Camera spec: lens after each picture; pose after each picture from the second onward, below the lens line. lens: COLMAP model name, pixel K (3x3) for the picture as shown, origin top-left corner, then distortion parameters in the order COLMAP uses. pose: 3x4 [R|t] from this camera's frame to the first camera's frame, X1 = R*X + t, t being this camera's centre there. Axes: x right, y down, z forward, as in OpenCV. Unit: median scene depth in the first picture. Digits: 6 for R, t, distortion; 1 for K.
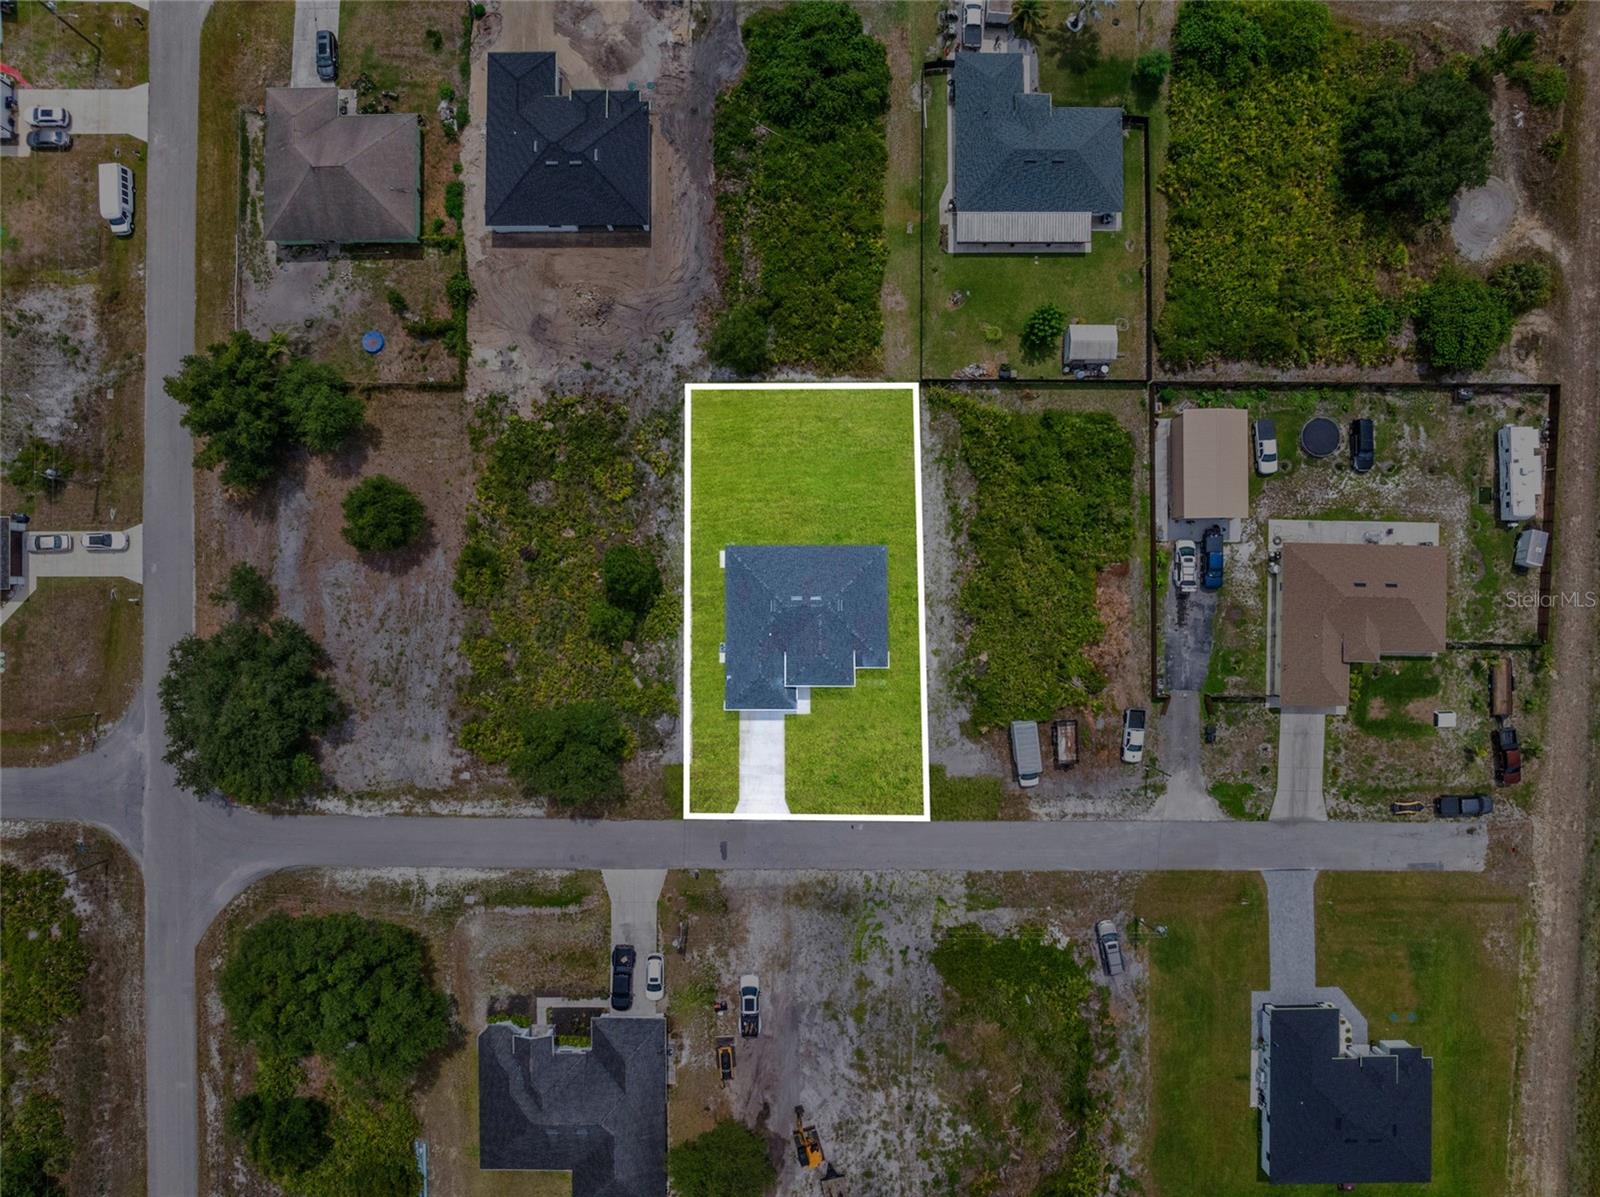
lens RADIAL K [[1114.5, 0, 808.6], [0, 1114.5, 594.6], [0, 0, 1]] dist [-0.040096, -0.001672]
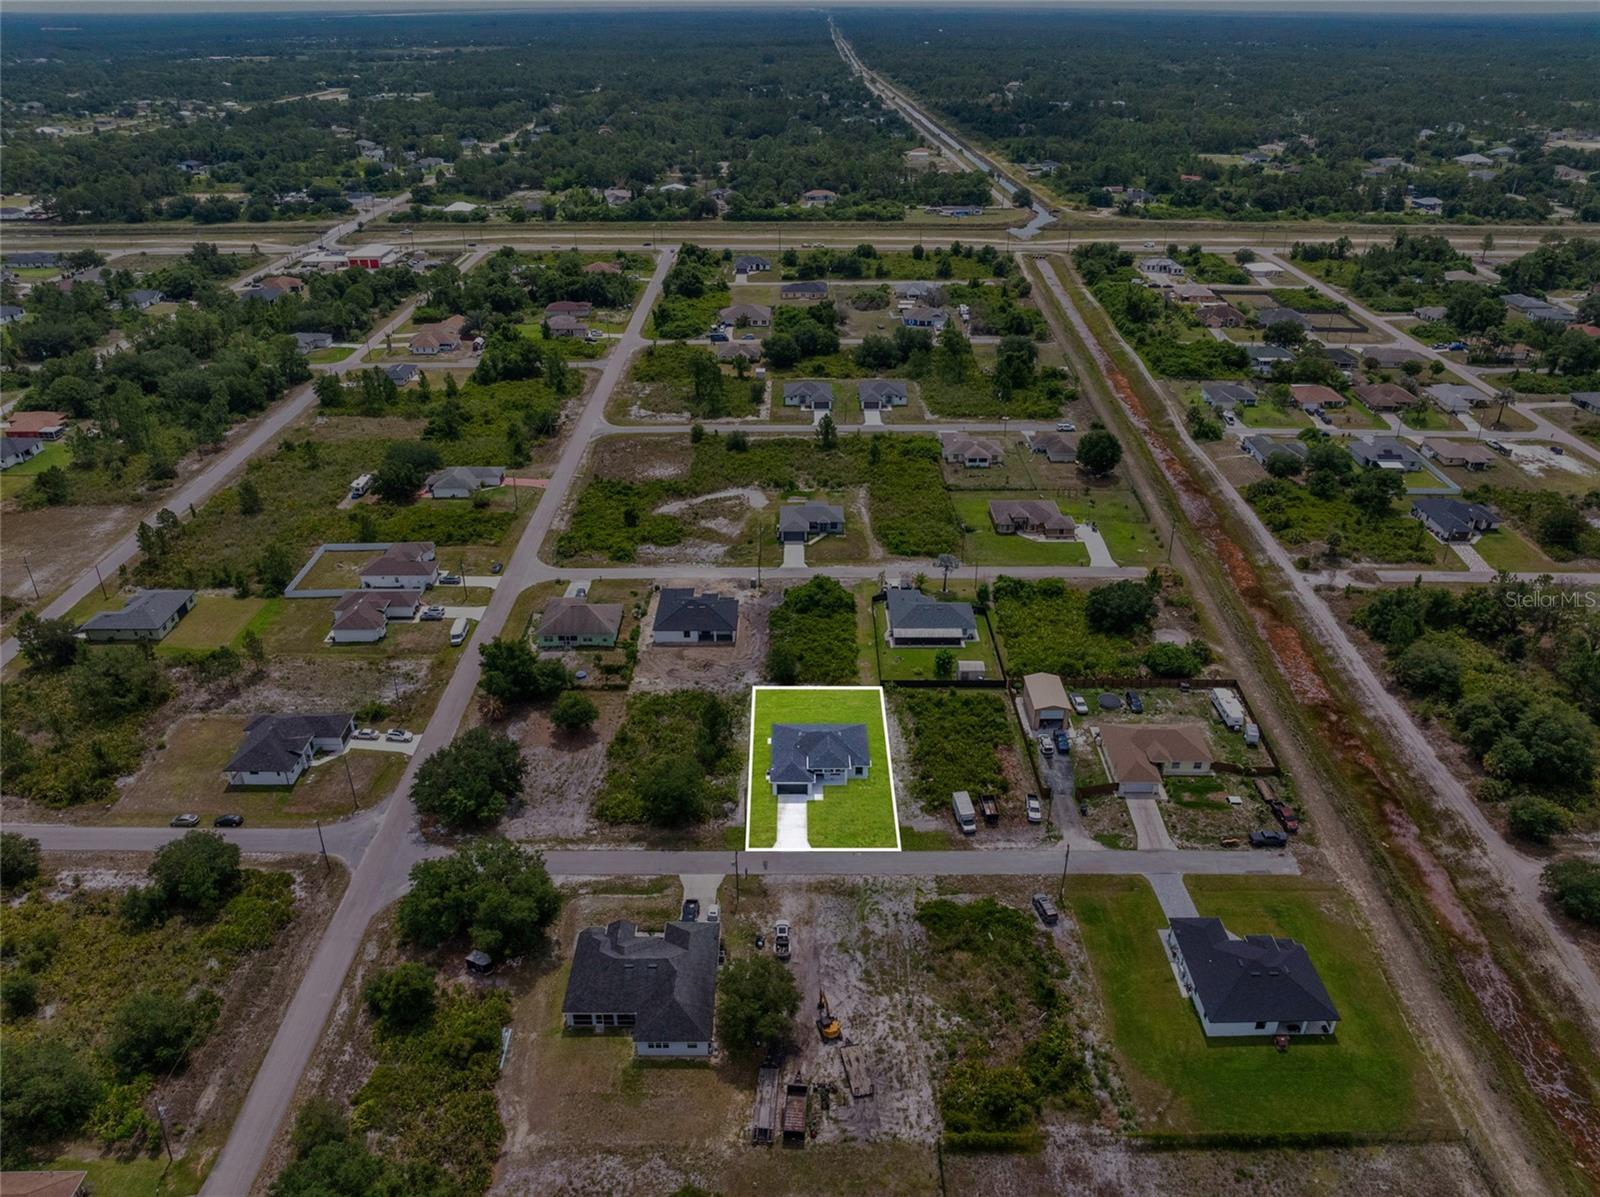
lens RADIAL K [[1114.5, 0, 808.6], [0, 1114.5, 594.6], [0, 0, 1]] dist [-0.040096, -0.001672]
pose [[0.999966, -0.004245, 0.007087, -0.028879], [0.008255, 0.481648, -0.876326, 1.328704], [0.000307, 0.876354, 0.481667, -0.003989]]
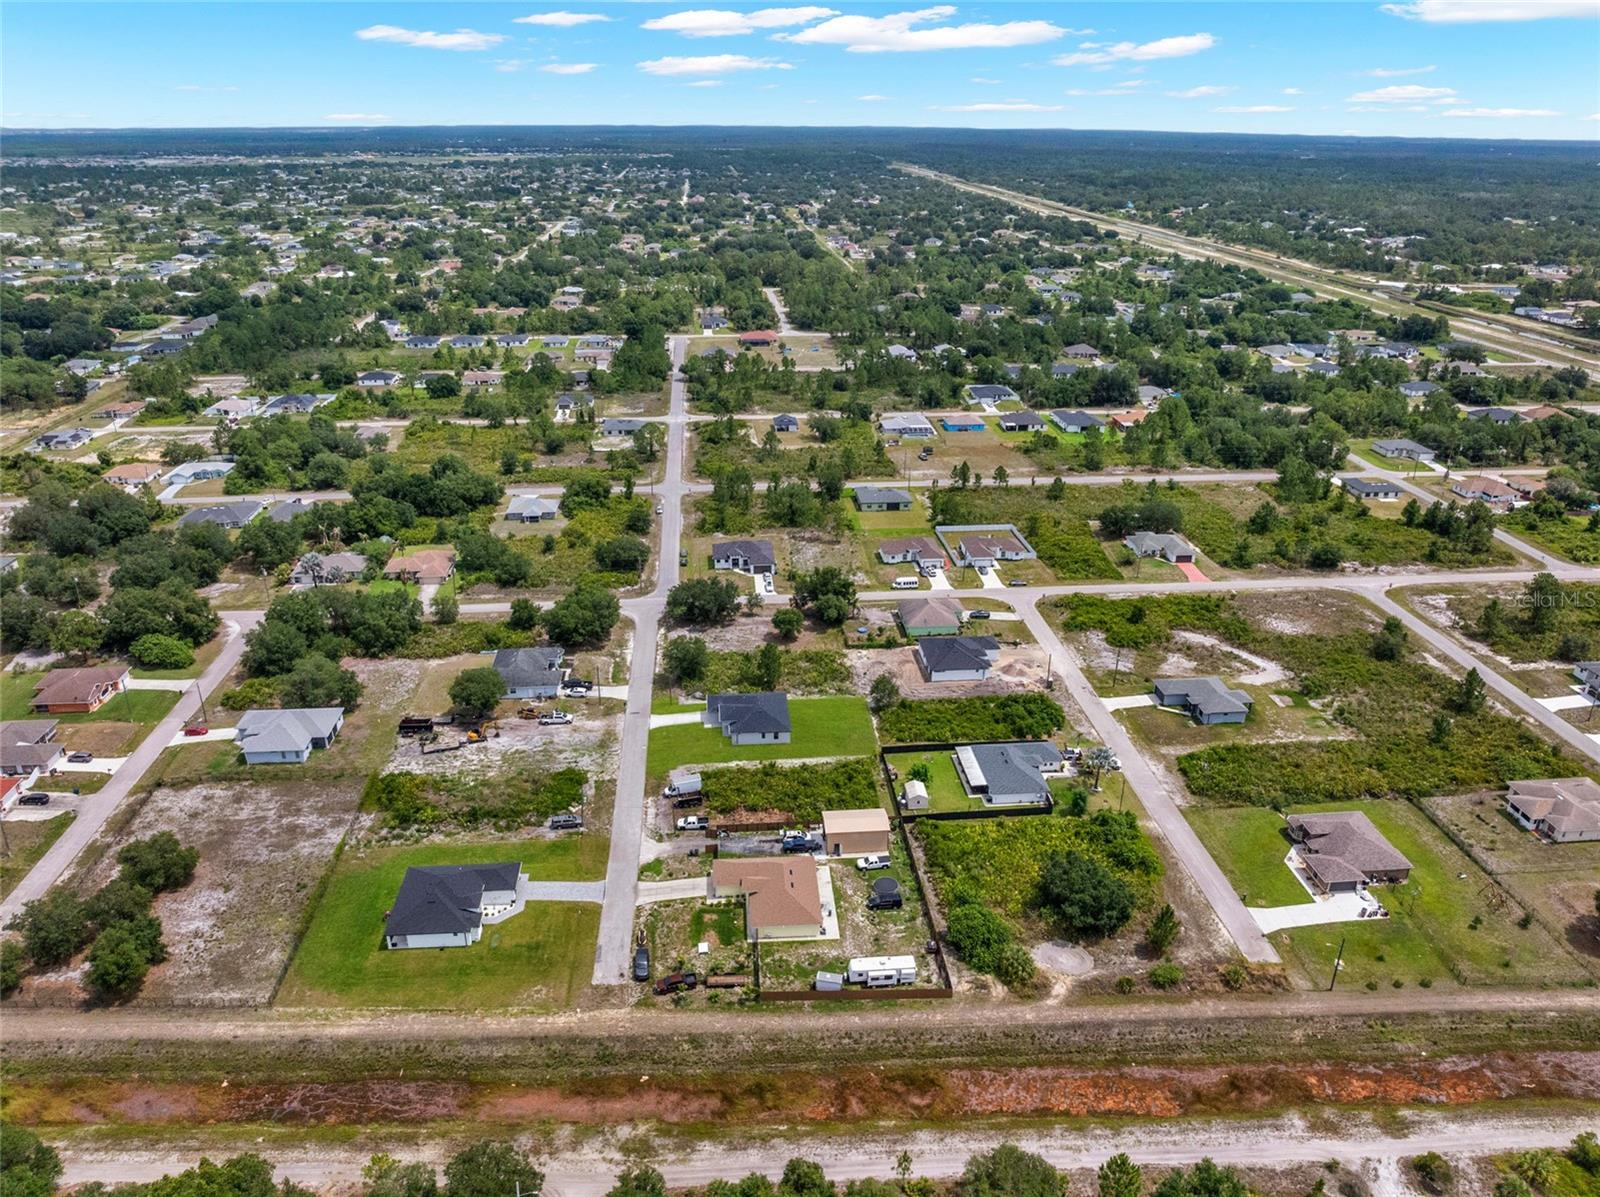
lens RADIAL K [[1130.6, 0, 809.3], [0, 1130.6, 599.8], [0, 0, 1]] dist [-0.059328, 0.035935]
pose [[0.094785, 0.389234, -0.916249, 1.744556], [-0.995495, 0.039095, -0.086375, 0.085031], [0.002201, 0.920309, 0.391186, 0.014059]]
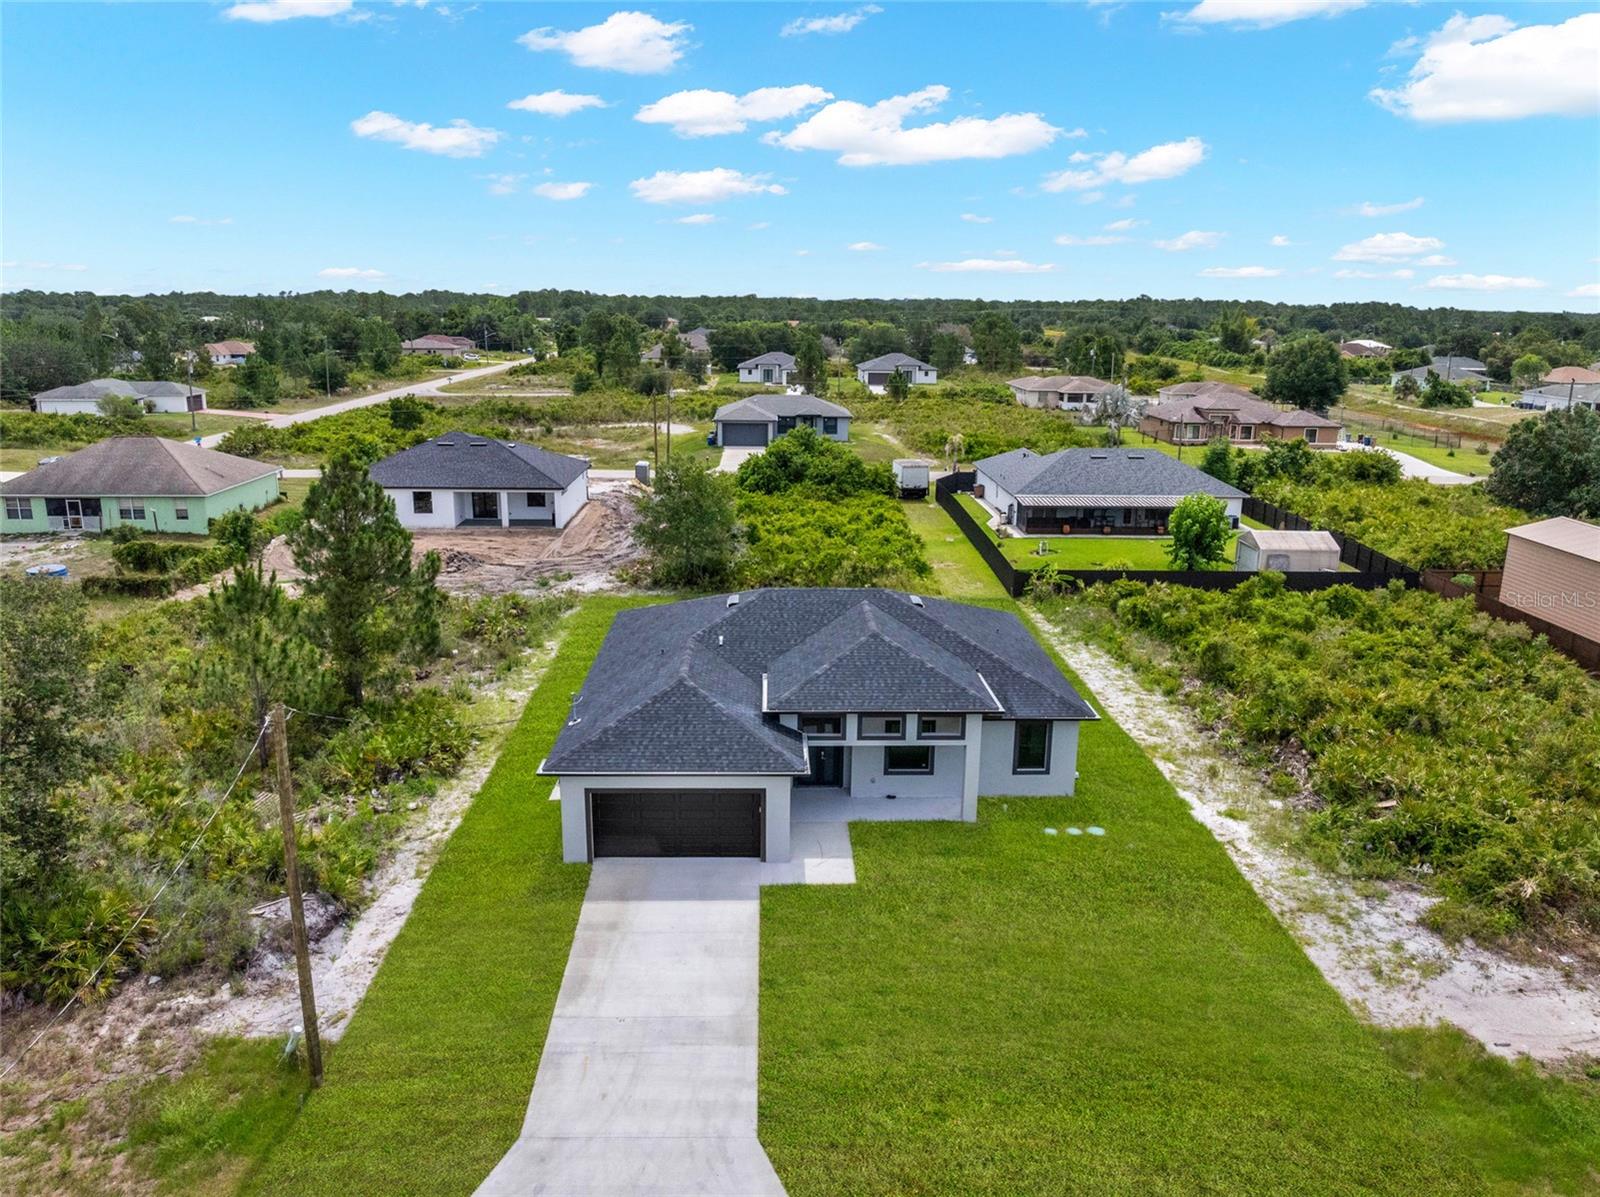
lens RADIAL K [[1146.5, 0, 801.4], [0, 1146.5, 595.4], [0, 0, 1]] dist [-0.065411, 0.036470]
pose [[0.999596, 0.001065, 0.028416, -0.019187], [0.027176, 0.258387, -0.965659, 0.349674], [-0.008370, 0.966041, 0.258253, 0.858930]]
